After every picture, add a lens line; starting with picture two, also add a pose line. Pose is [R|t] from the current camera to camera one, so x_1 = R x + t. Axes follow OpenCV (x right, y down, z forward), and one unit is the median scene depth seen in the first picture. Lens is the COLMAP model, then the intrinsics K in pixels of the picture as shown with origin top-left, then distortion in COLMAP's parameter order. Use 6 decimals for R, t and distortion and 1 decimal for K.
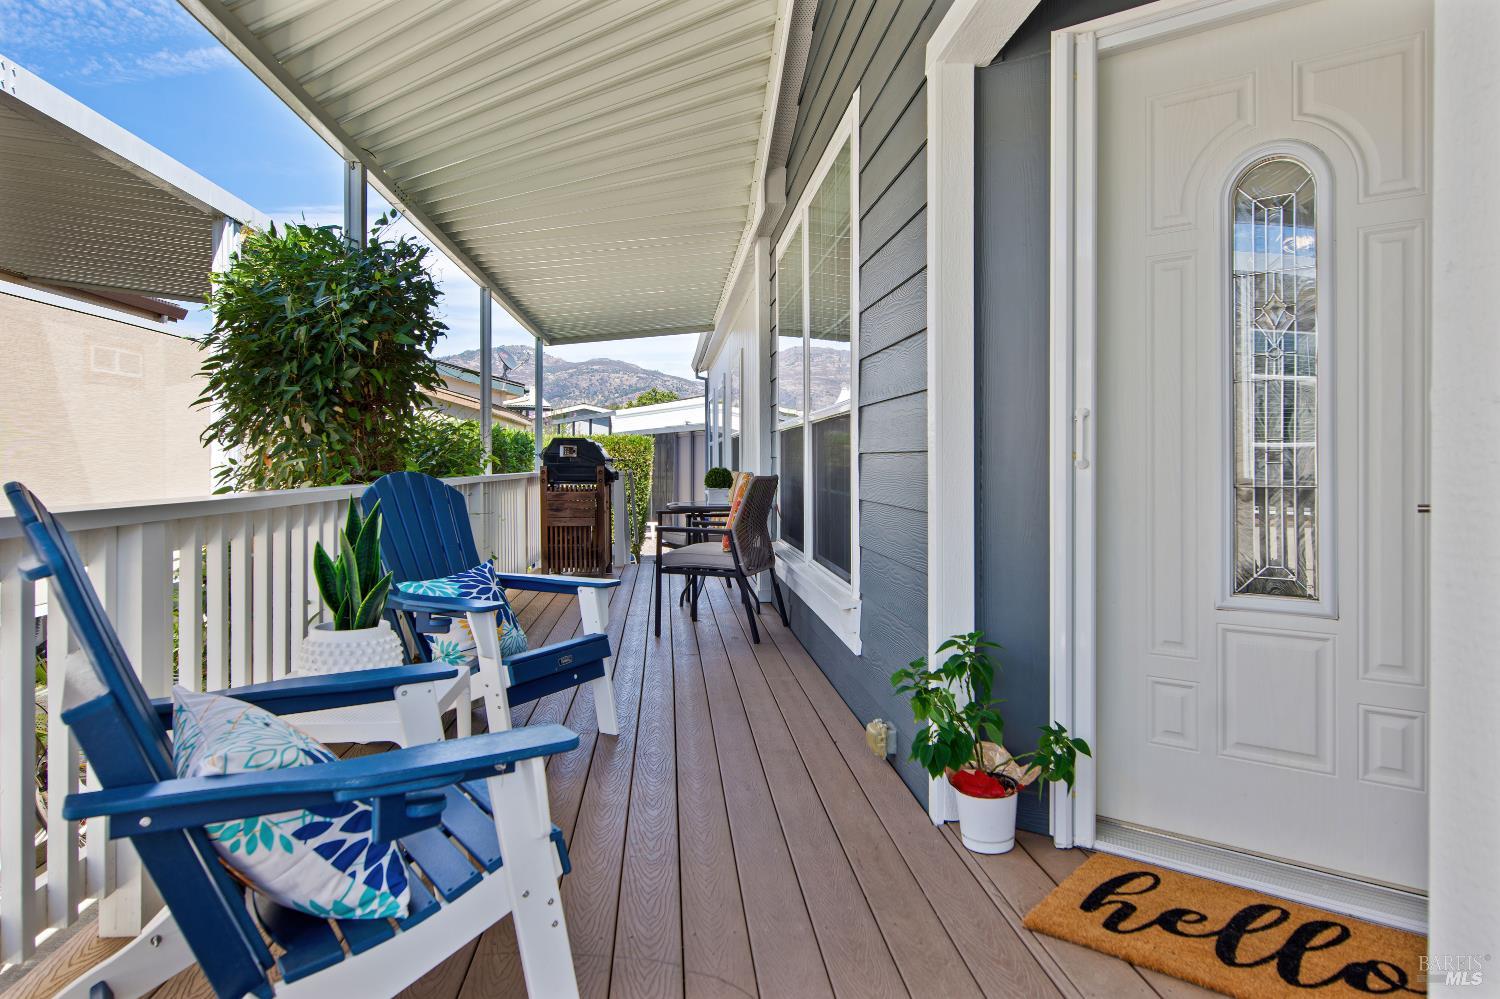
lens RADIAL K [[926.9, 0, 745.6], [0, 926.9, 515.2], [0, 0, 1]] dist [-0.000517, 0.001277]
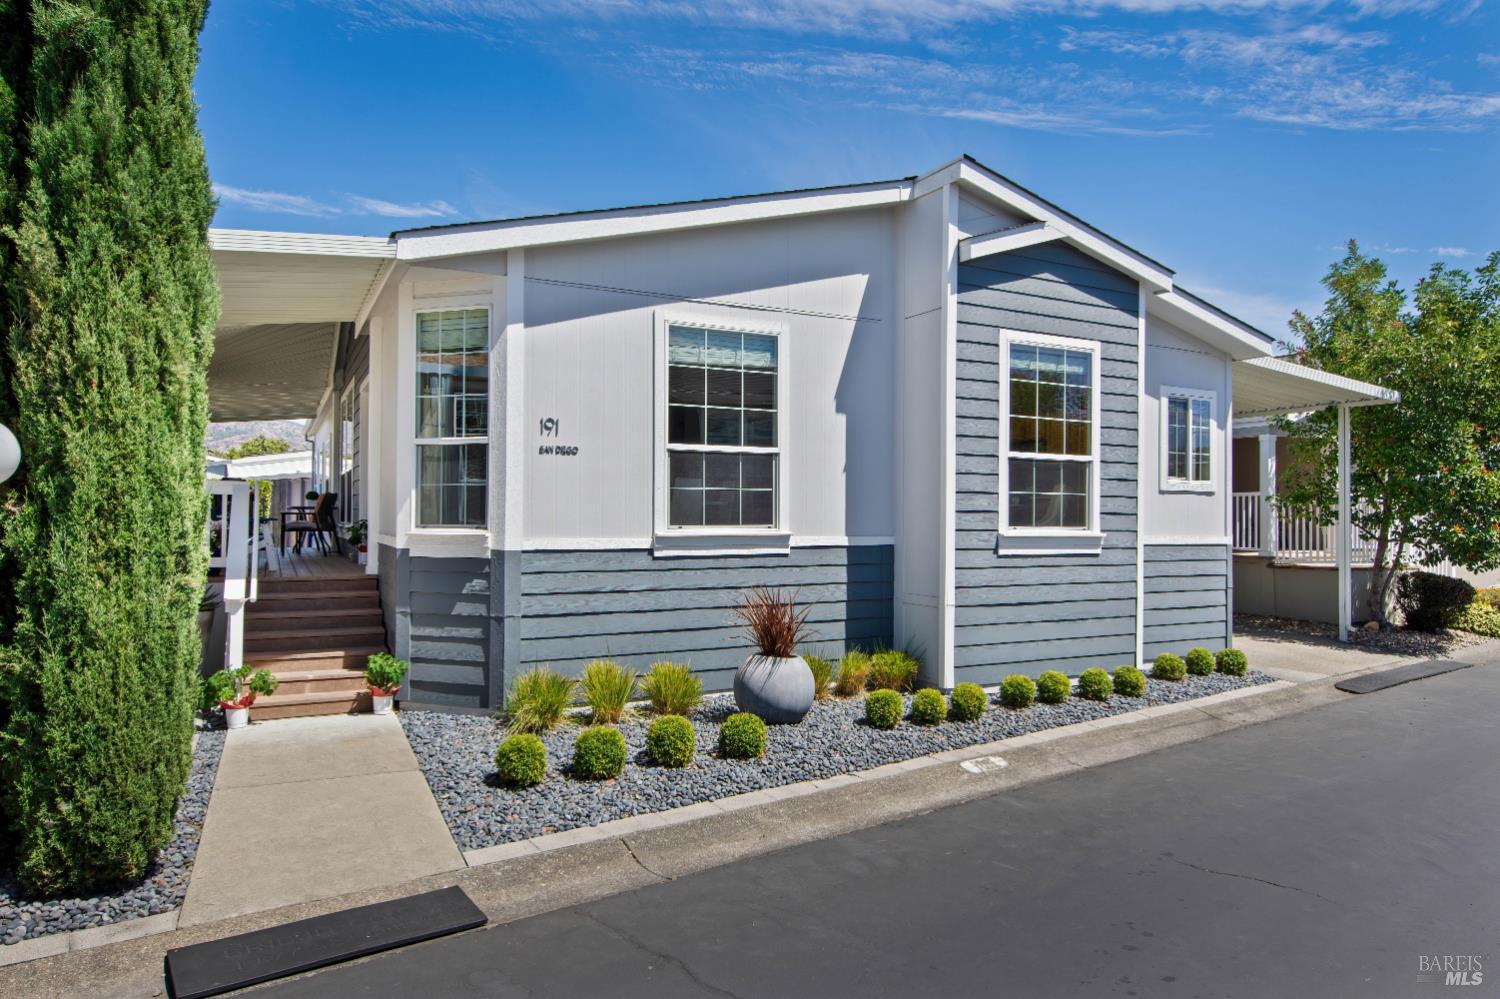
lens RADIAL K [[926.9, 0, 745.6], [0, 926.9, 515.2], [0, 0, 1]] dist [-0.000517, 0.001277]
pose [[0.926379, 0.010286, 0.376453, 0.057316], [0.012011, 0.998311, -0.056835, 0.085209], [-0.376402, 0.057173, 0.924691, -0.863086]]
